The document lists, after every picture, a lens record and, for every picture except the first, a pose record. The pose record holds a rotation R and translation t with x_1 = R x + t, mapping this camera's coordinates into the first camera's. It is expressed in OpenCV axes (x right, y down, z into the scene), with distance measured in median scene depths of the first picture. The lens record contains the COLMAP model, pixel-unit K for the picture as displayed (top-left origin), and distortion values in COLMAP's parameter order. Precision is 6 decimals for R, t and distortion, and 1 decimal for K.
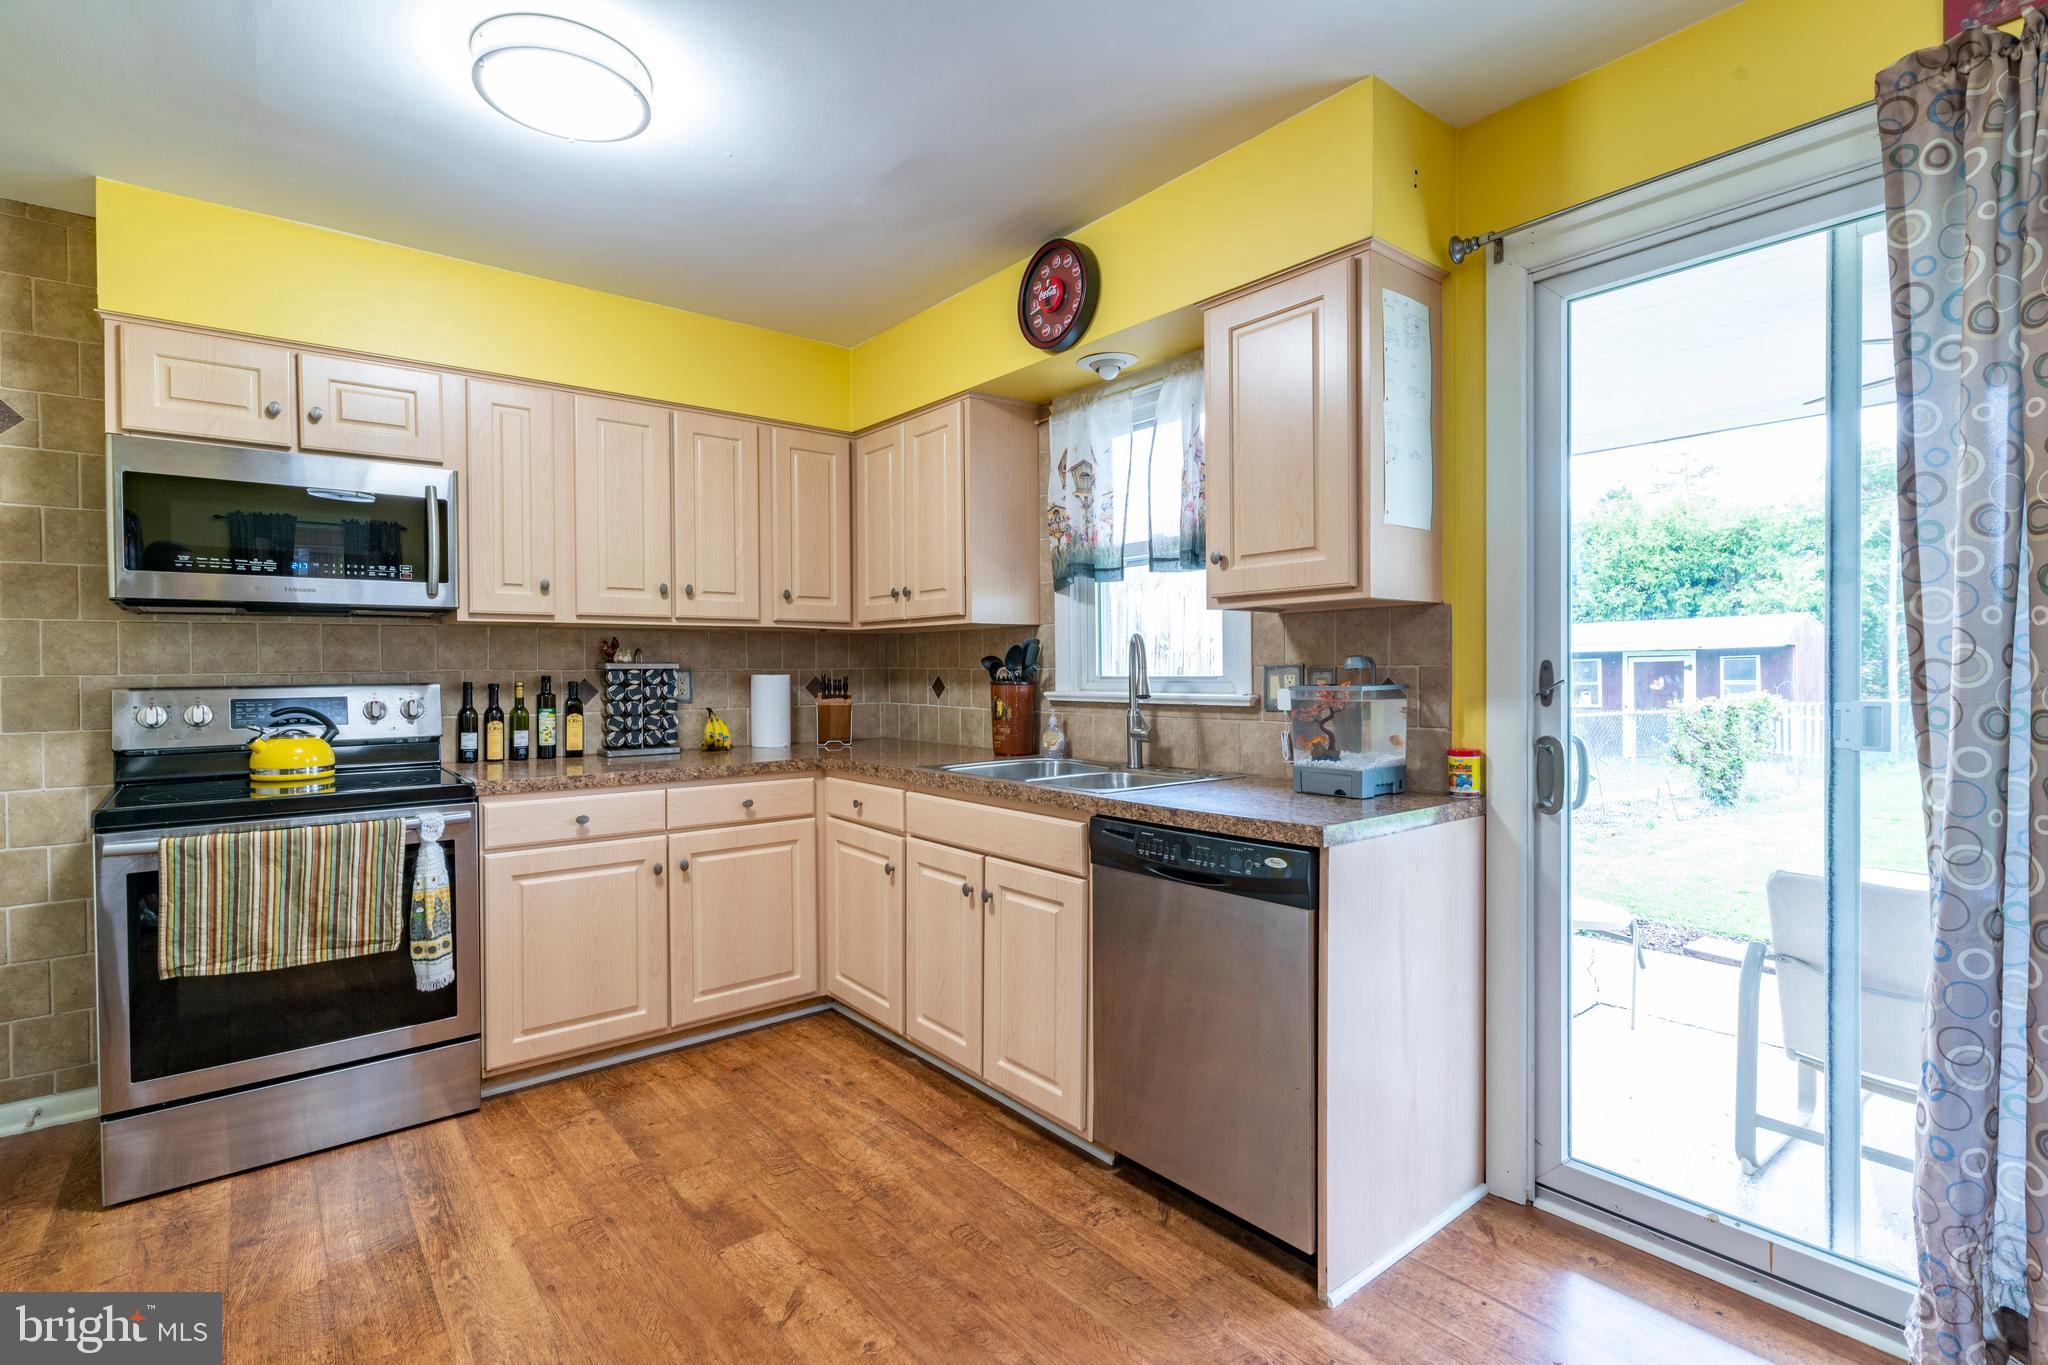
lens RADIAL K [[965.0, 0, 1024.0], [0, 965.0, 682.5], [0, 0, 1]] dist [-0.000422, 0.000980]
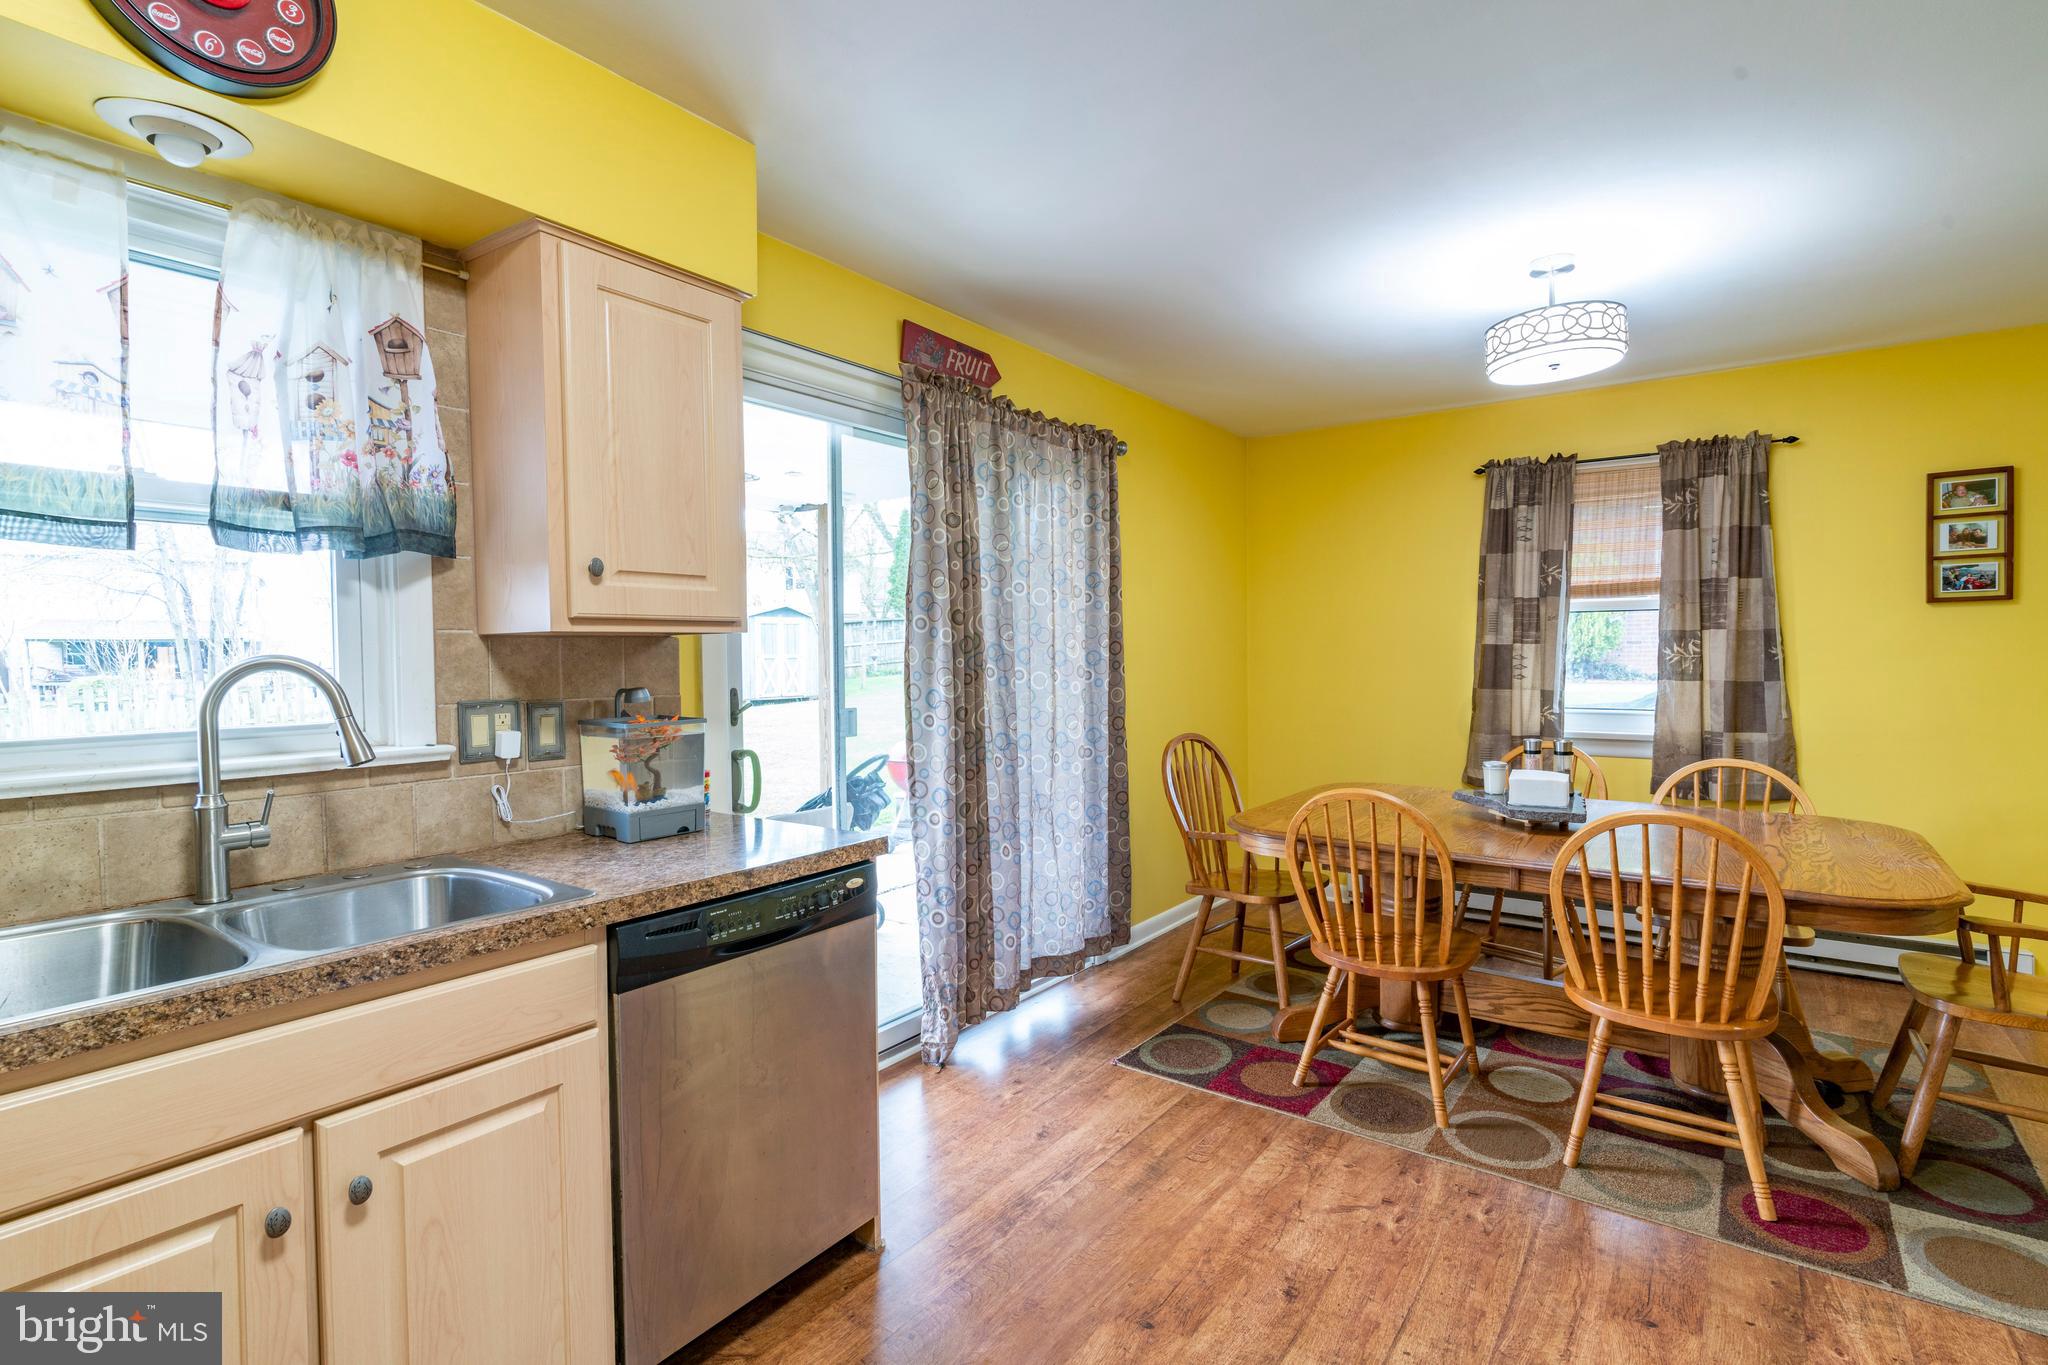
lens RADIAL K [[965.0, 0, 1024.0], [0, 965.0, 682.5], [0, 0, 1]] dist [-0.000422, 0.000980]
pose [[-0.256998, -0.017372, 0.966256, -0.524298], [0.024235, 0.999408, 0.024414, -0.036839], [-0.966108, 0.029692, -0.256425, 0.692426]]
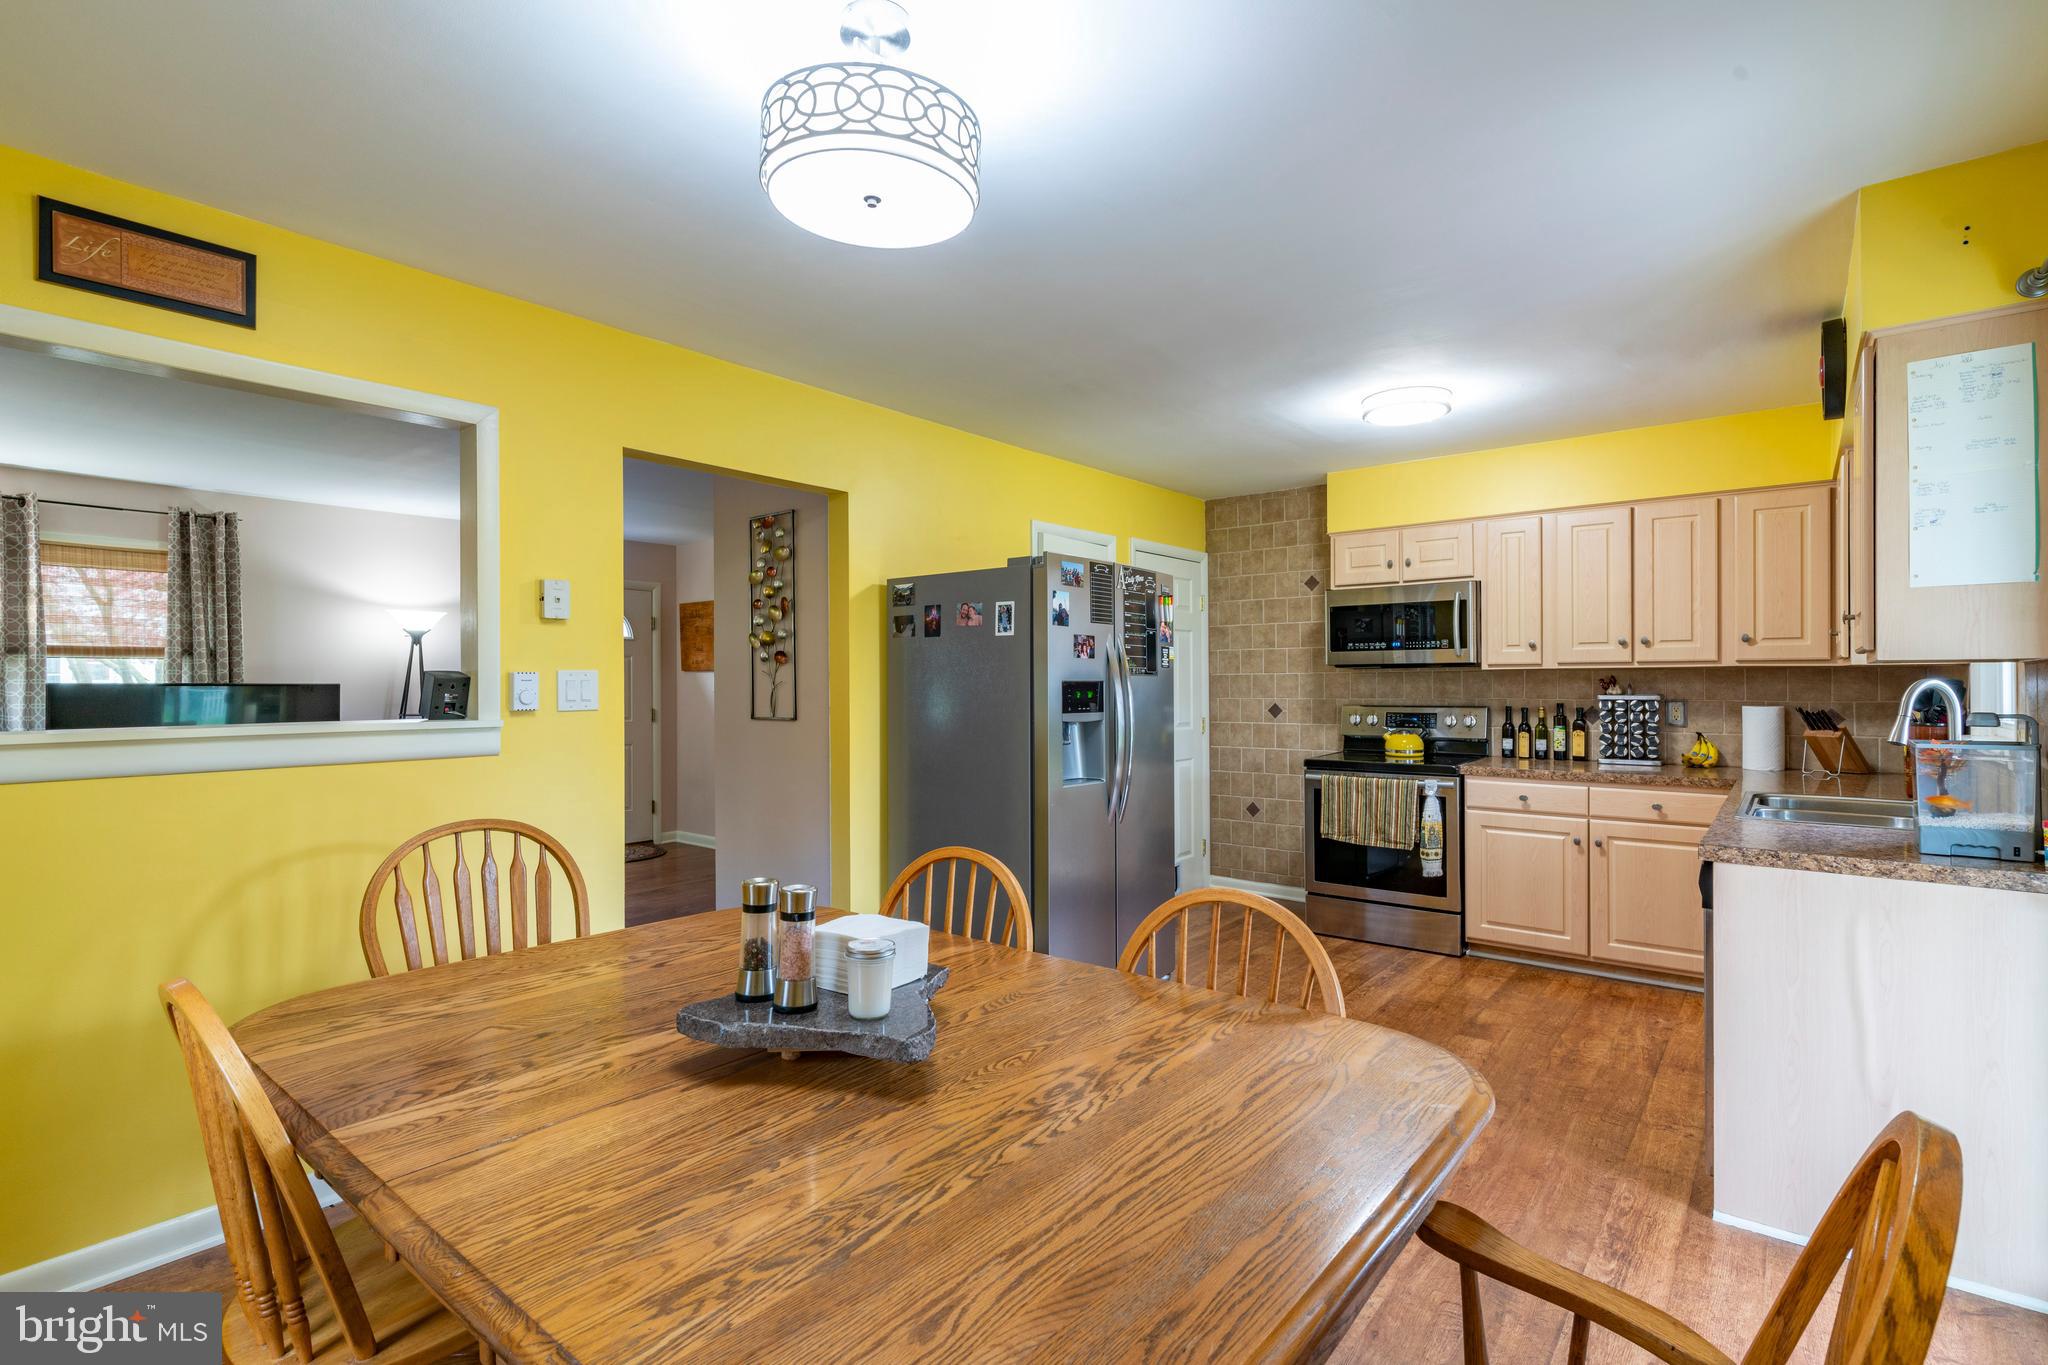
lens RADIAL K [[965.8, 0, 1024.0], [0, 965.8, 682.5], [0, 0, 1]] dist [-0.001634, -0.000583]
pose [[0.210128, 0.007416, -0.977646, 0.869479], [-0.011650, 0.999919, 0.005081, -0.041298], [0.977605, 0.010322, 0.210197, -0.112253]]
